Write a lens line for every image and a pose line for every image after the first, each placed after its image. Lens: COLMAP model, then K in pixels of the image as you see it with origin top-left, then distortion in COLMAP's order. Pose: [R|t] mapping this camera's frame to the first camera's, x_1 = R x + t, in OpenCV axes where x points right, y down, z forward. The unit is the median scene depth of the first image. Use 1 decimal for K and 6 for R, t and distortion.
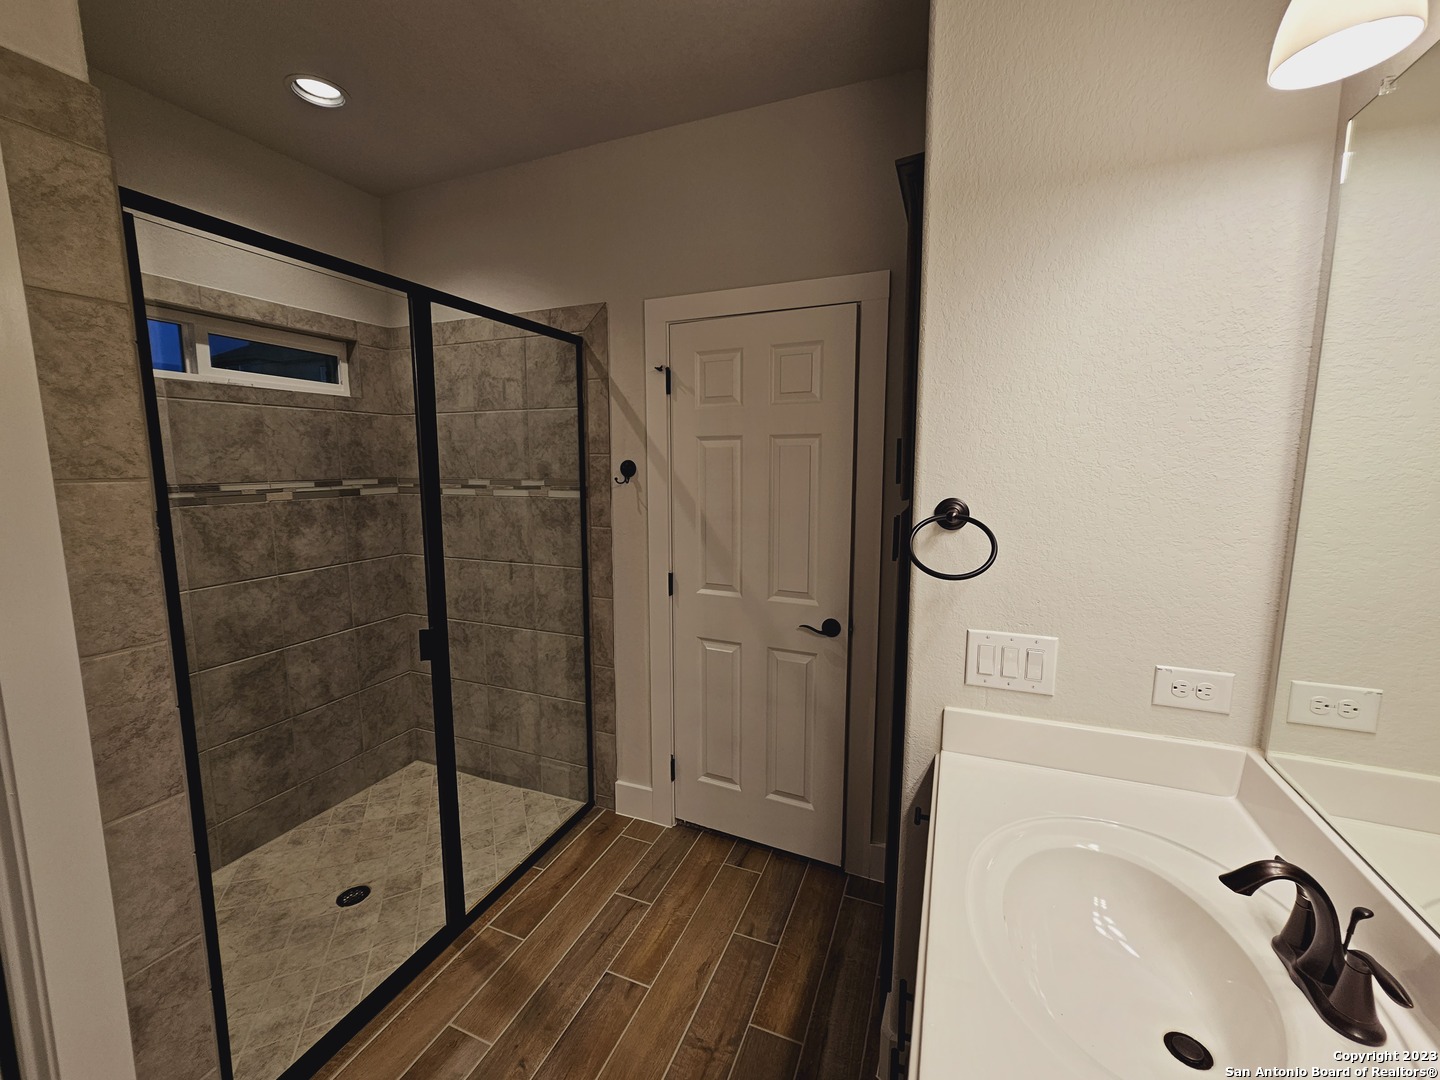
lens RADIAL K [[589.2, 0, 715.0], [0, 589.2, 539.8], [0, 0, 1]] dist [-0.003706, -0.000054]
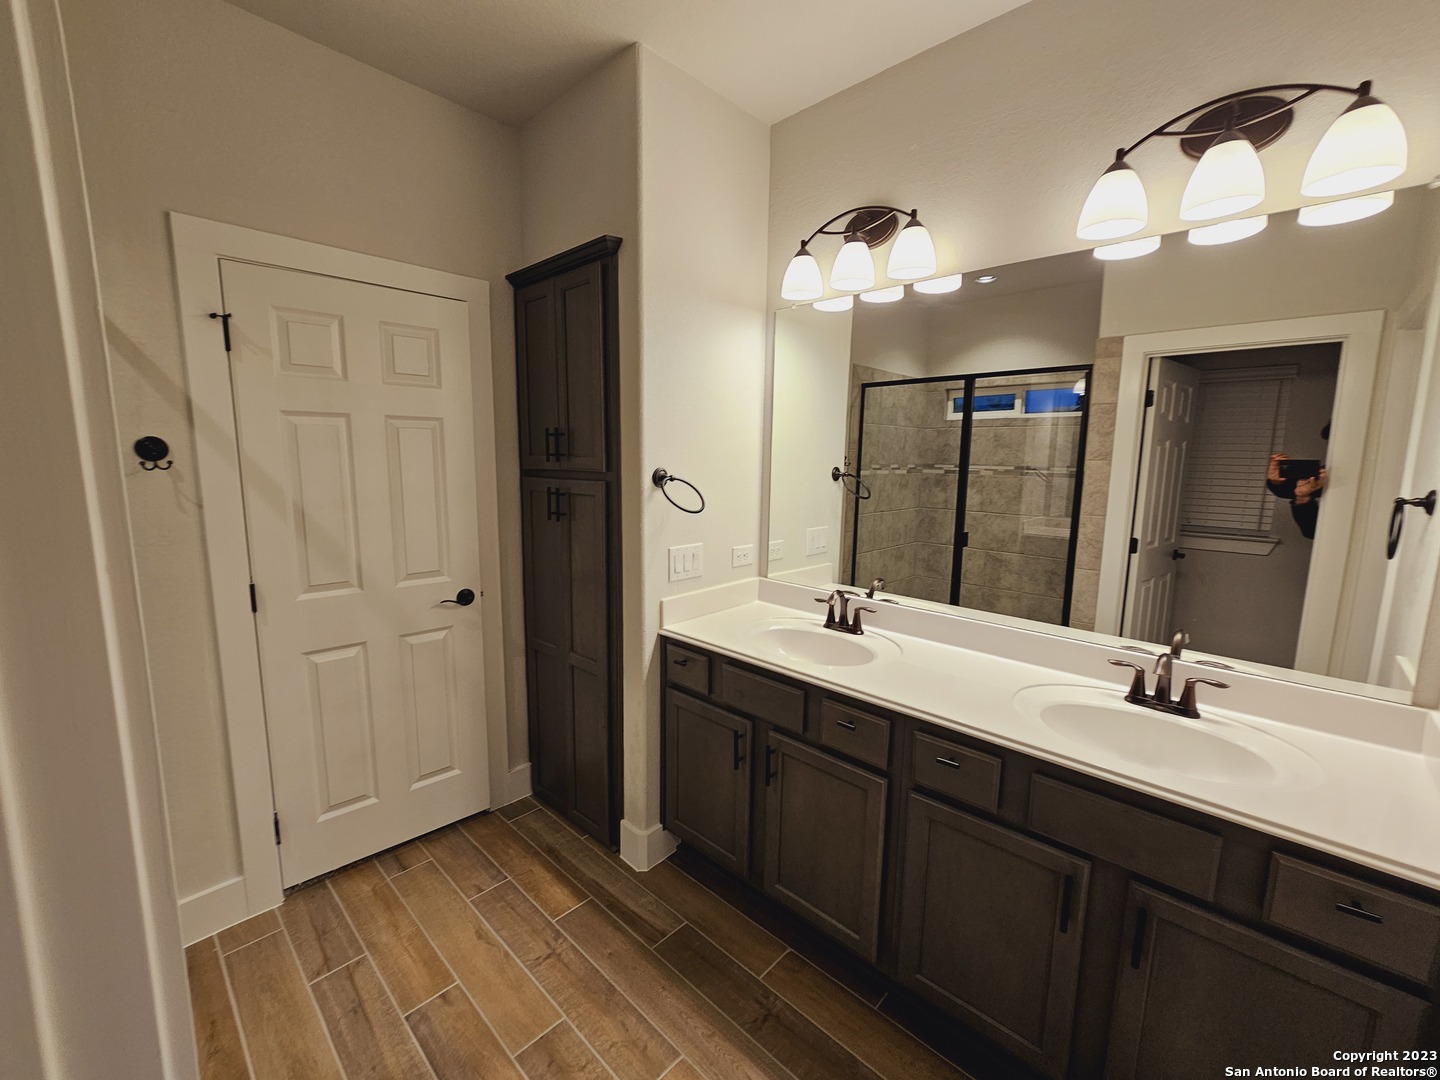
lens RADIAL K [[589.2, 0, 705.0], [0, 589.2, 542.5], [0, 0, 1]] dist [-0.003706, -0.000054]
pose [[0.373589, -0.132172, 0.918129, -0.631821], [0.111993, 0.988983, 0.096801, -0.006770], [-0.920809, 0.066660, 0.384276, 0.167143]]
